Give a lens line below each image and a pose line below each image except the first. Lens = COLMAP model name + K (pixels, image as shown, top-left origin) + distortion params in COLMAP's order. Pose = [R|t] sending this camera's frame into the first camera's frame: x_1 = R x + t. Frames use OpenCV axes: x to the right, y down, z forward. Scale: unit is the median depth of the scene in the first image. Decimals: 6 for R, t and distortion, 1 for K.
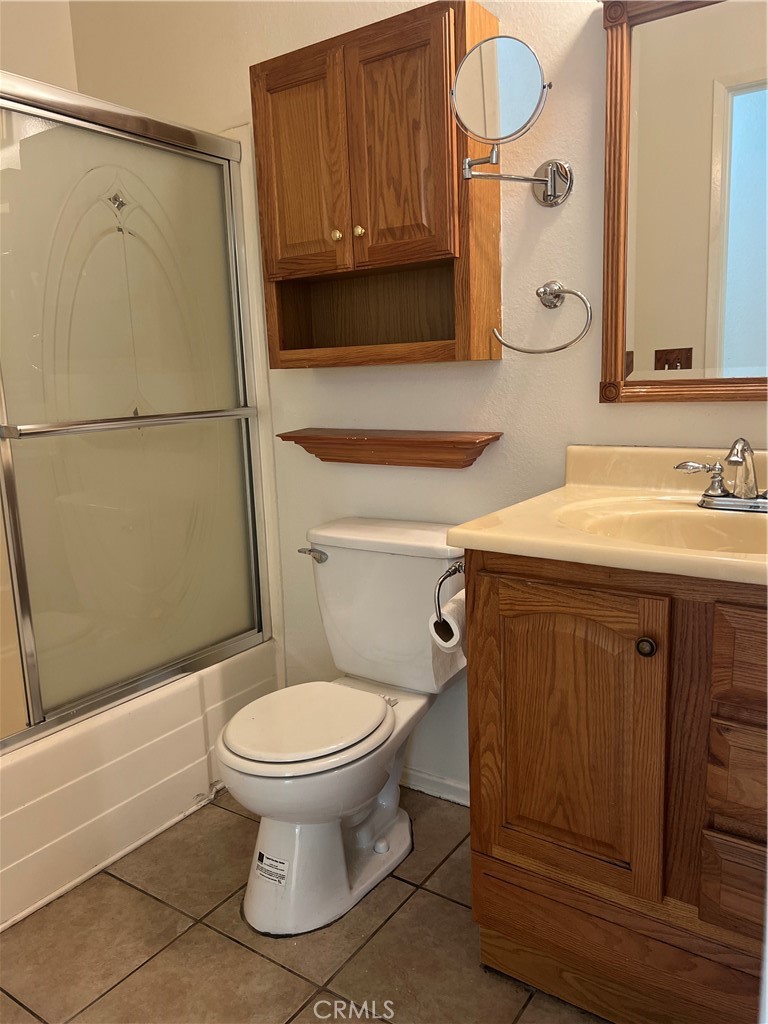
lens RADIAL K [[767.2, 0, 384.0], [0, 767.2, 512.0], [0, 0, 1]] dist [0.003212, -0.003163]
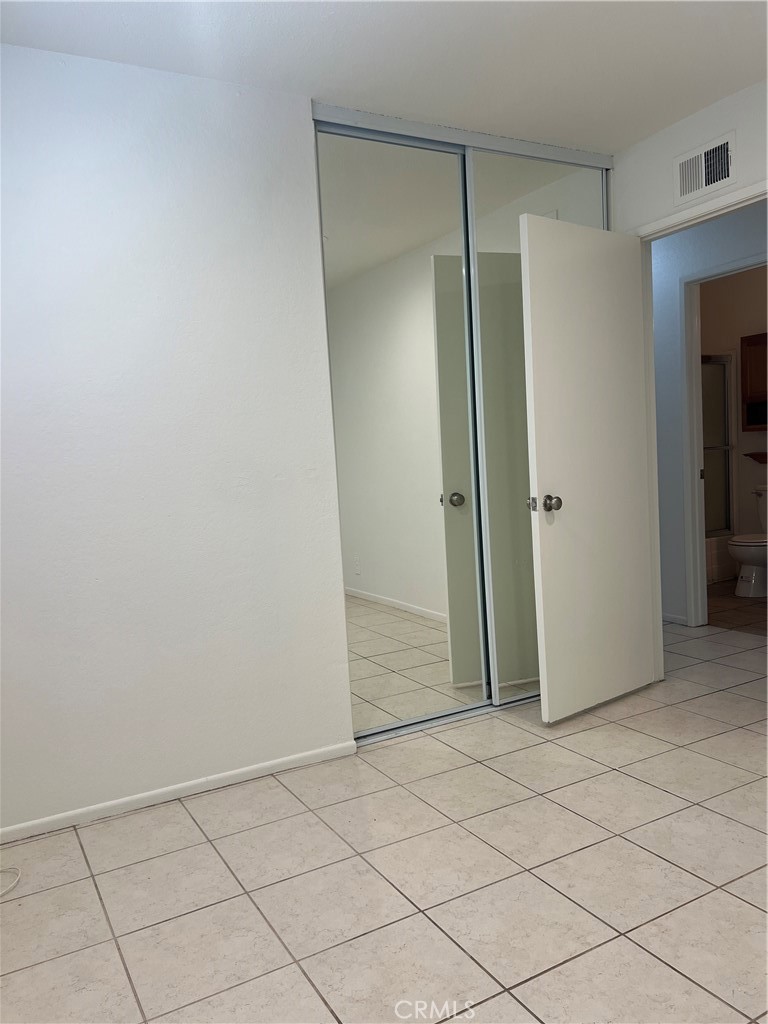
lens RADIAL K [[767.2, 0, 384.0], [0, 767.2, 512.0], [0, 0, 1]] dist [0.003212, -0.003163]
pose [[0.897773, 0.021657, -0.439926, -0.074832], [-0.057268, 0.996052, -0.067833, 0.380062], [0.436720, 0.086092, 0.895468, -2.106609]]
